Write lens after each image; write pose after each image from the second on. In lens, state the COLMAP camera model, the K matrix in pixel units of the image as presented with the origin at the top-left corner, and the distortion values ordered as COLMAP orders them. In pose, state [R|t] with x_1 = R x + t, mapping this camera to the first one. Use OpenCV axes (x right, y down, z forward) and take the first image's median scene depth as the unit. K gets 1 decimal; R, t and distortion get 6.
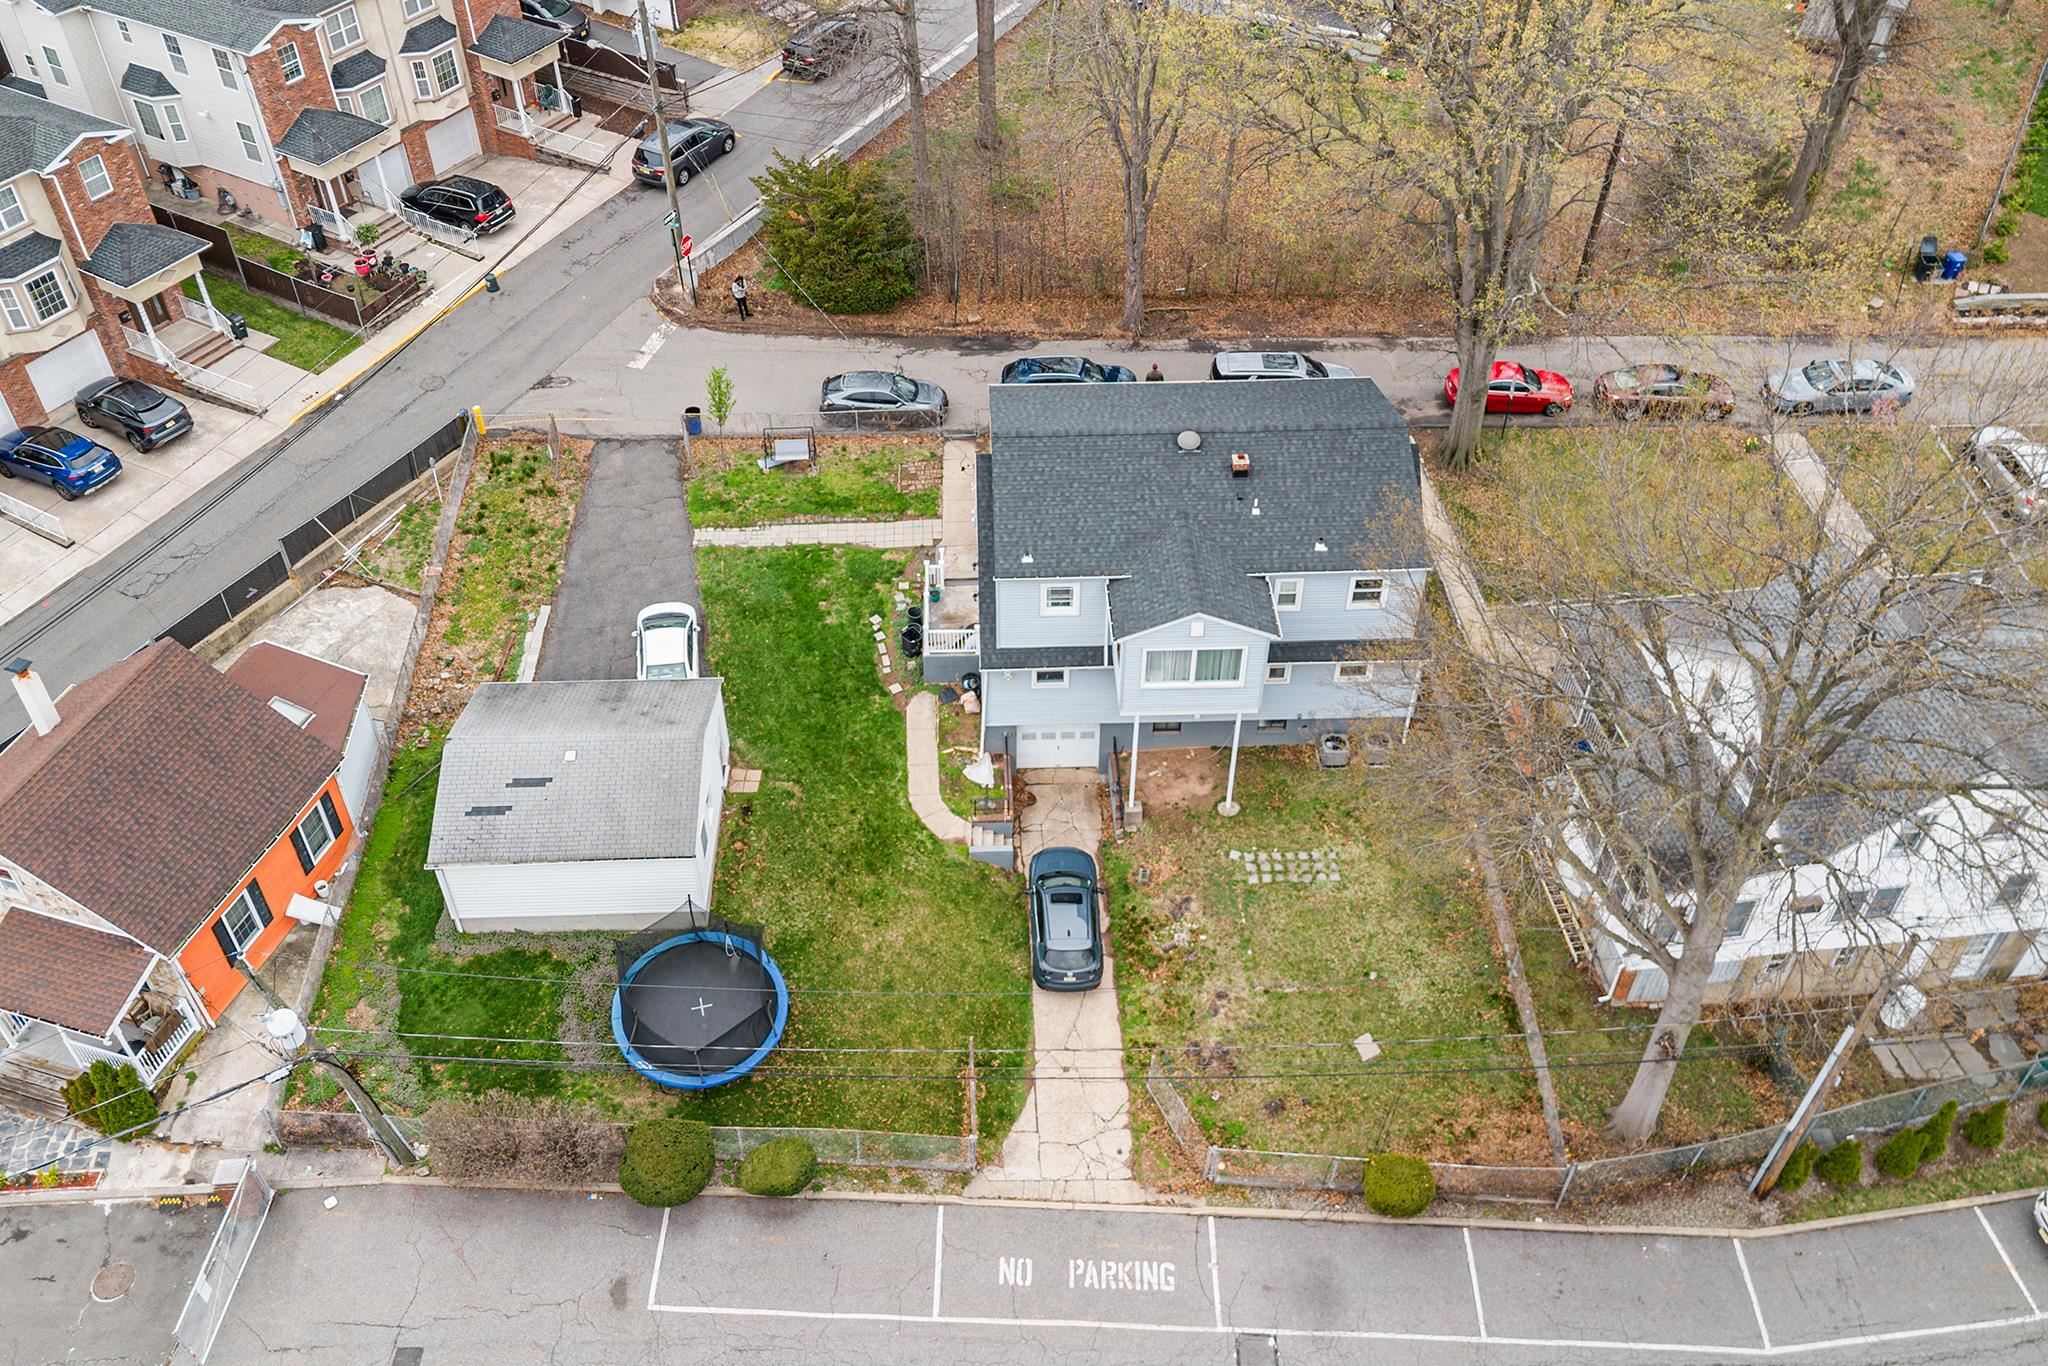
lens RADIAL K [[1710.5, 0, 1024.0], [0, 1710.5, 683.0], [0, 0, 1]] dist [0.047400, -0.008791]
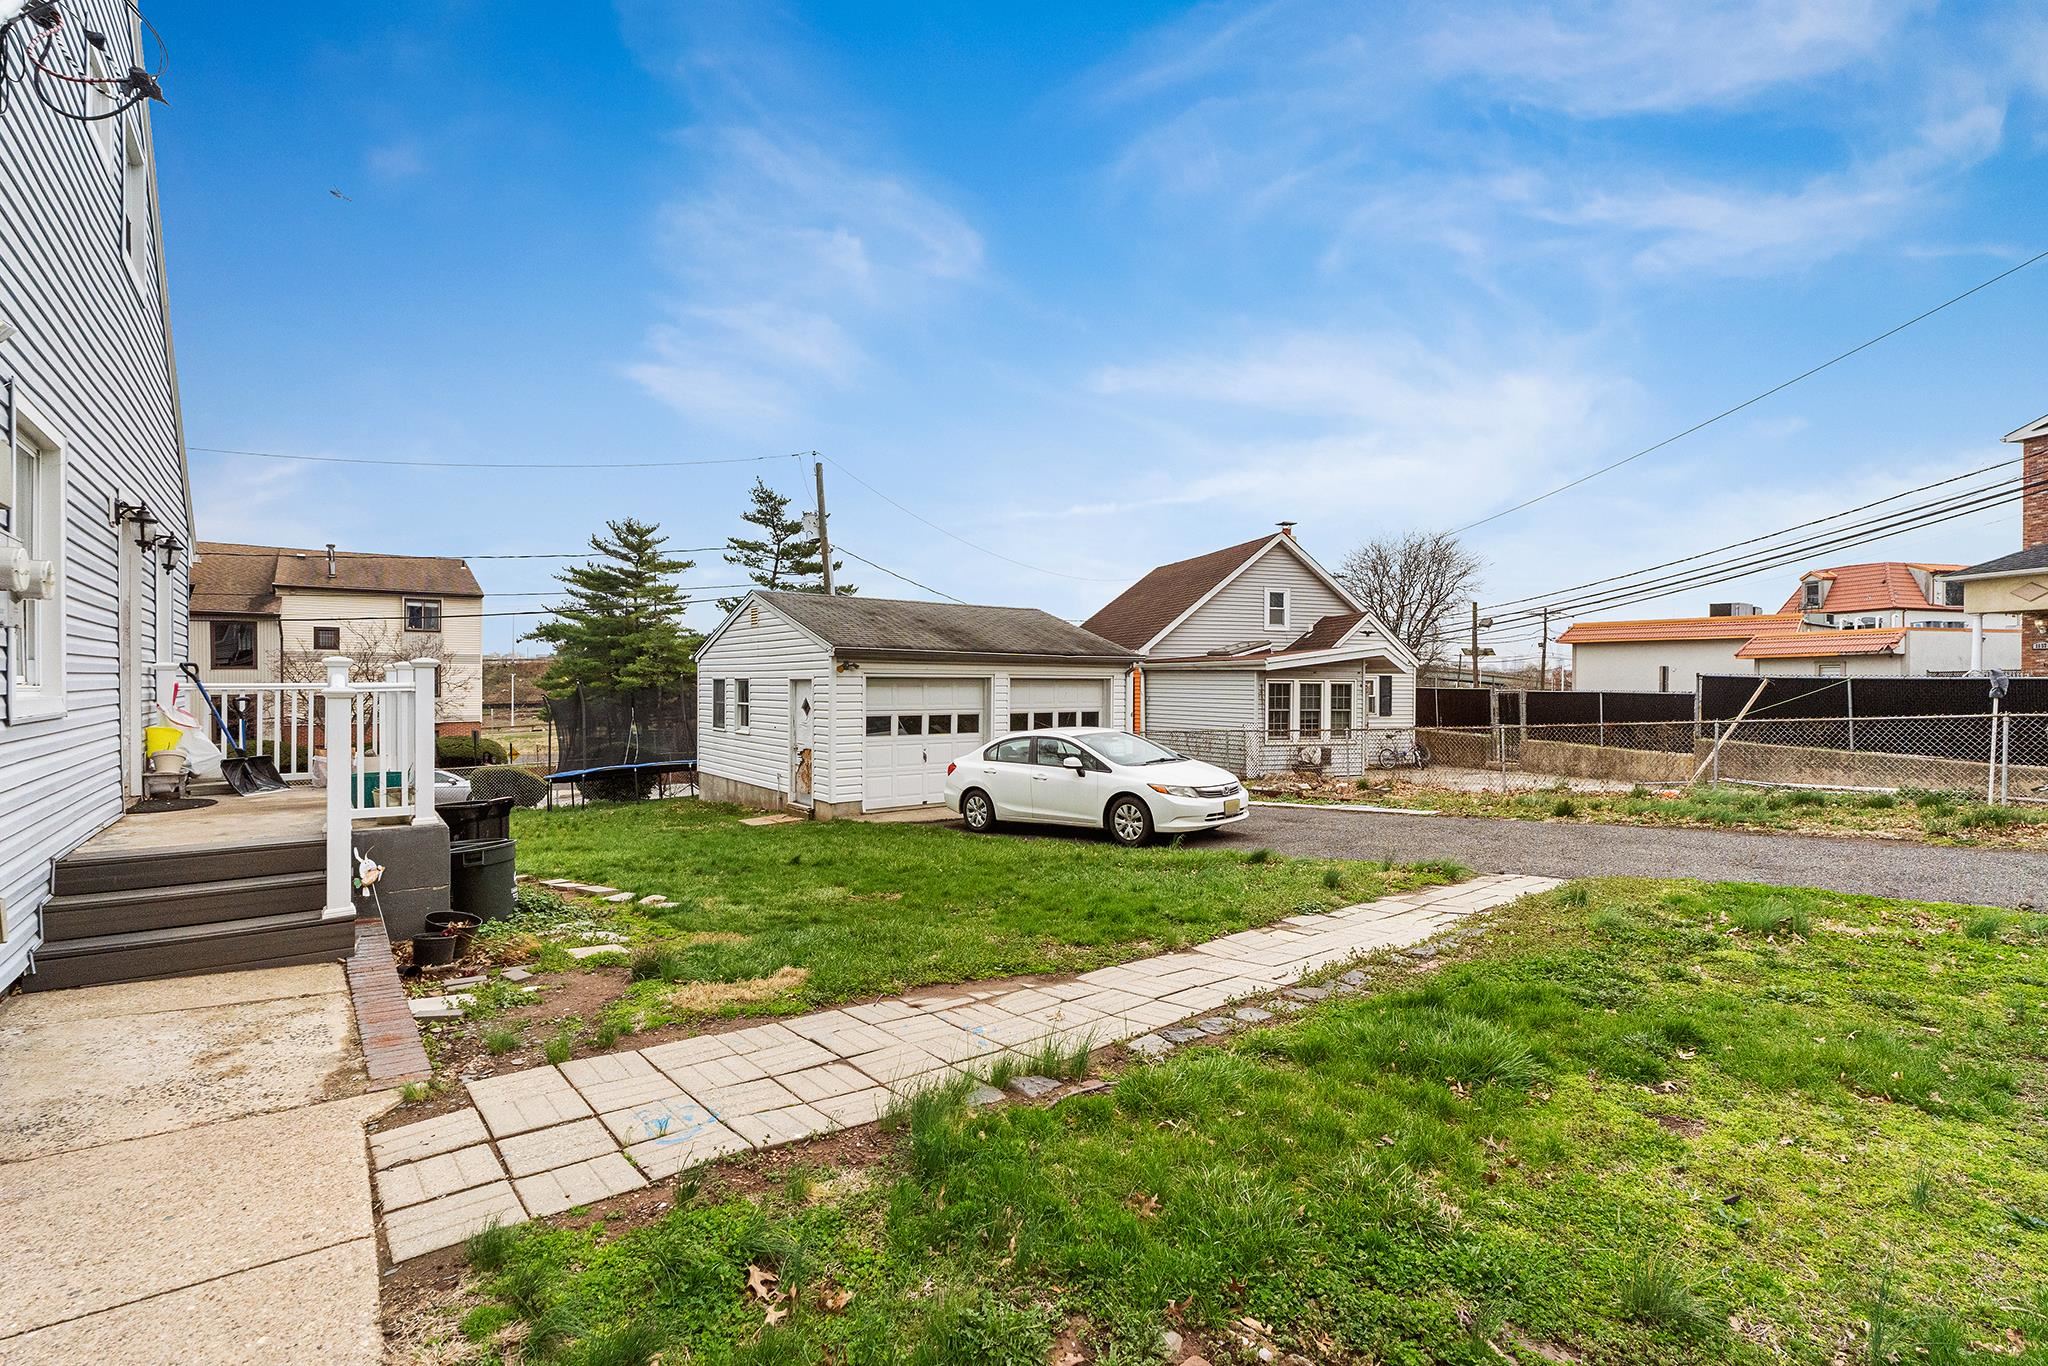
lens RADIAL K [[896.0, 0, 1024.0], [0, 896.0, 683.0], [0, 0, 1]] dist [-0.002262, -0.000099]
pose [[-0.809808, -0.010130, -0.586607, -0.050271], [-0.413553, 0.719070, 0.558491, -0.151967], [0.416154, 0.694864, -0.586498, 1.042188]]
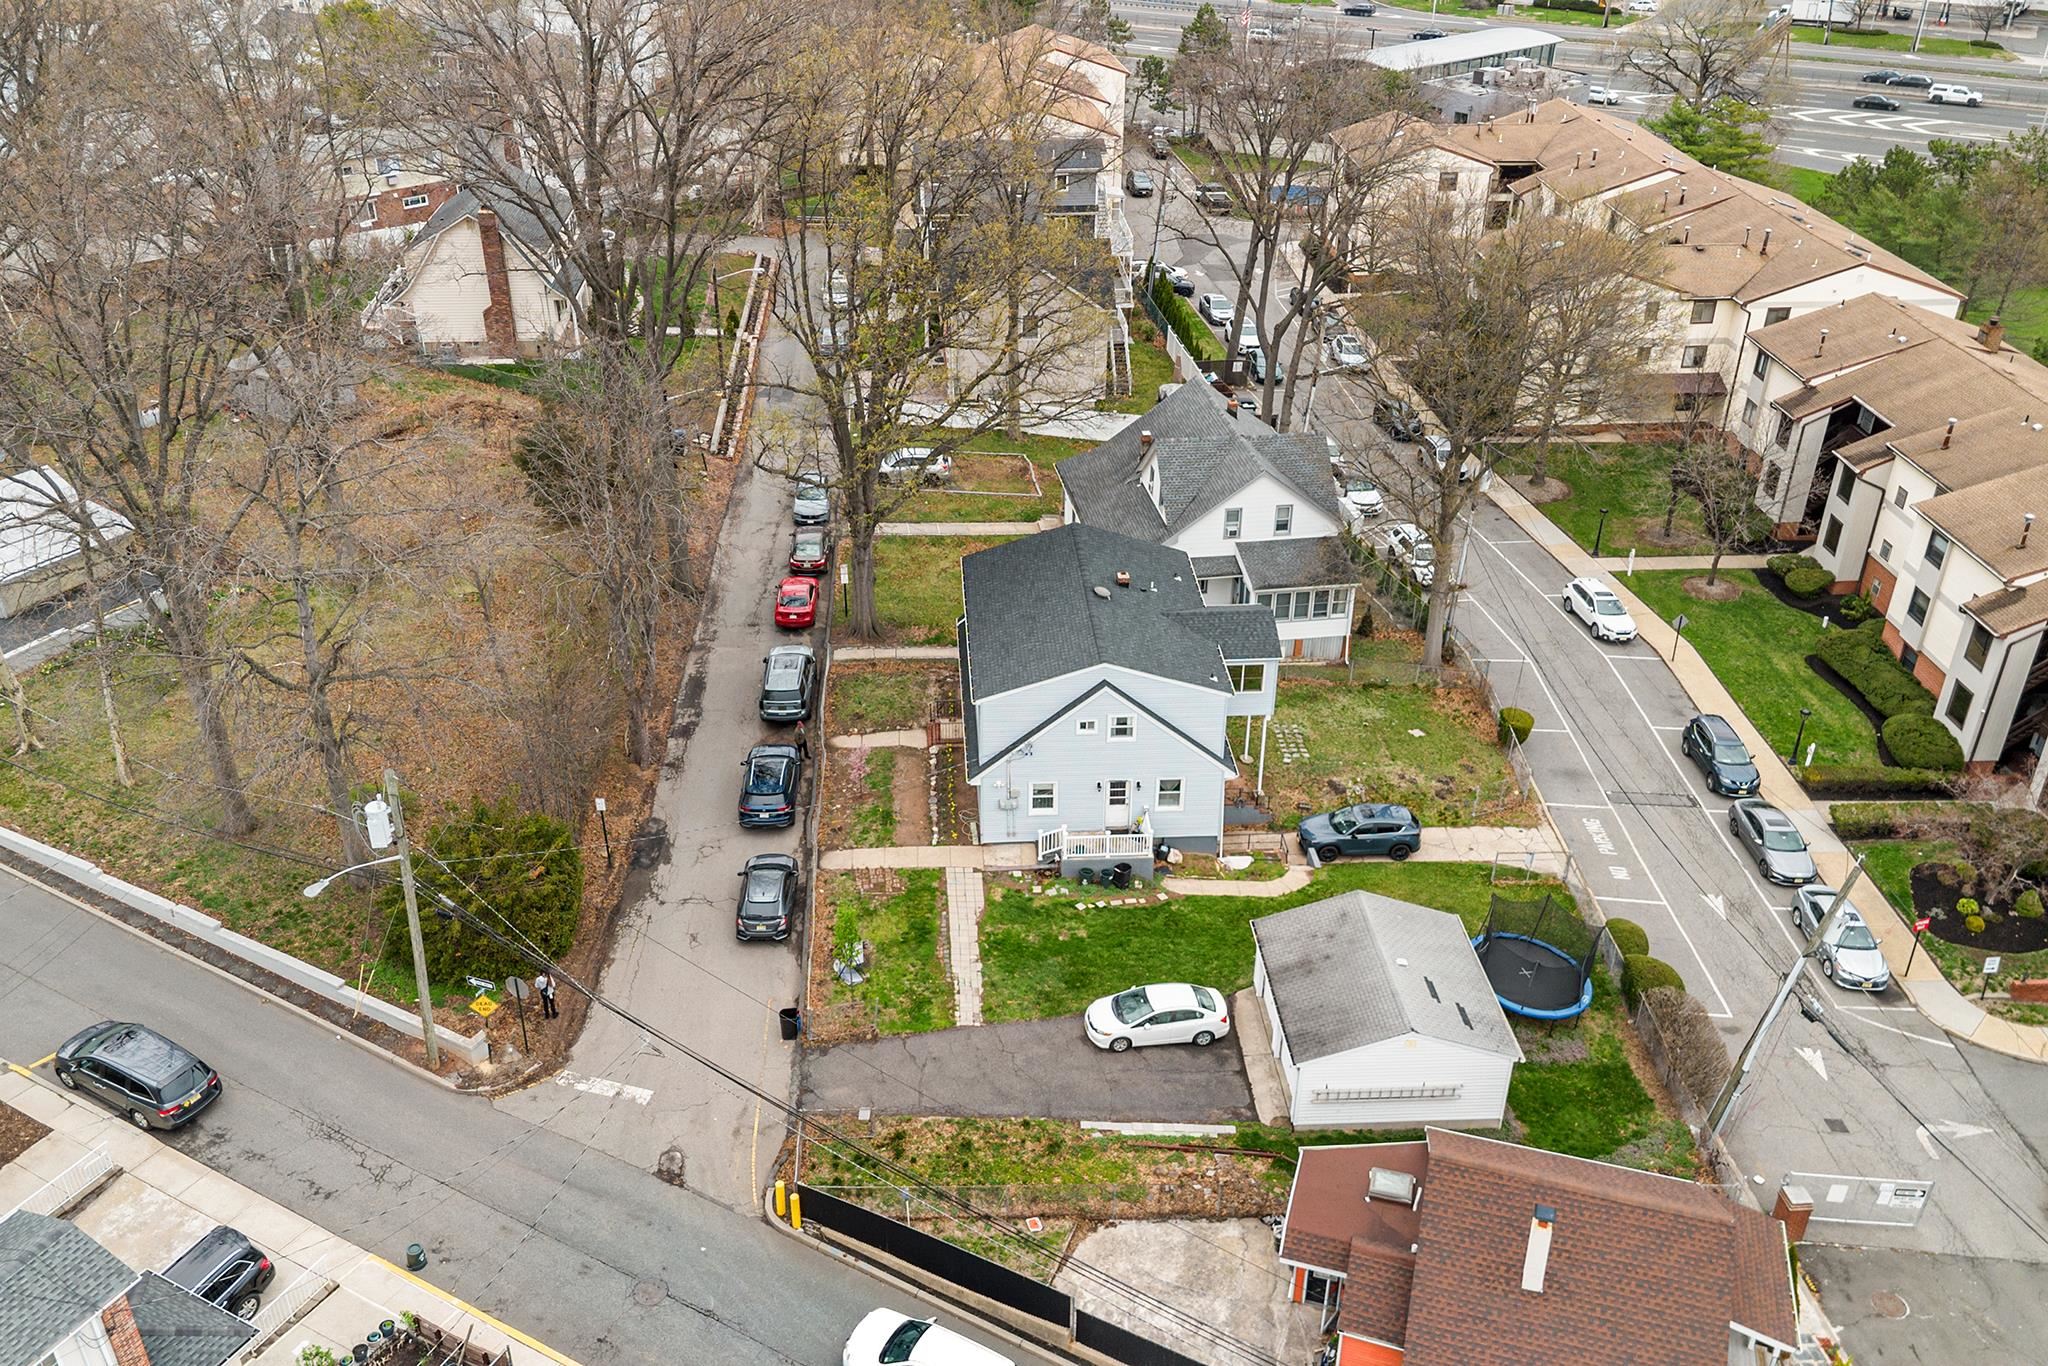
lens RADIAL K [[1710.5, 0, 1024.0], [0, 1710.5, 683.0], [0, 0, 1]] dist [0.047400, -0.008791]
pose [[-0.026168, -0.508867, 0.860447, -0.937343], [0.679344, 0.622392, 0.388742, -0.566170], [-0.733354, 0.594712, 0.329409, 0.556306]]
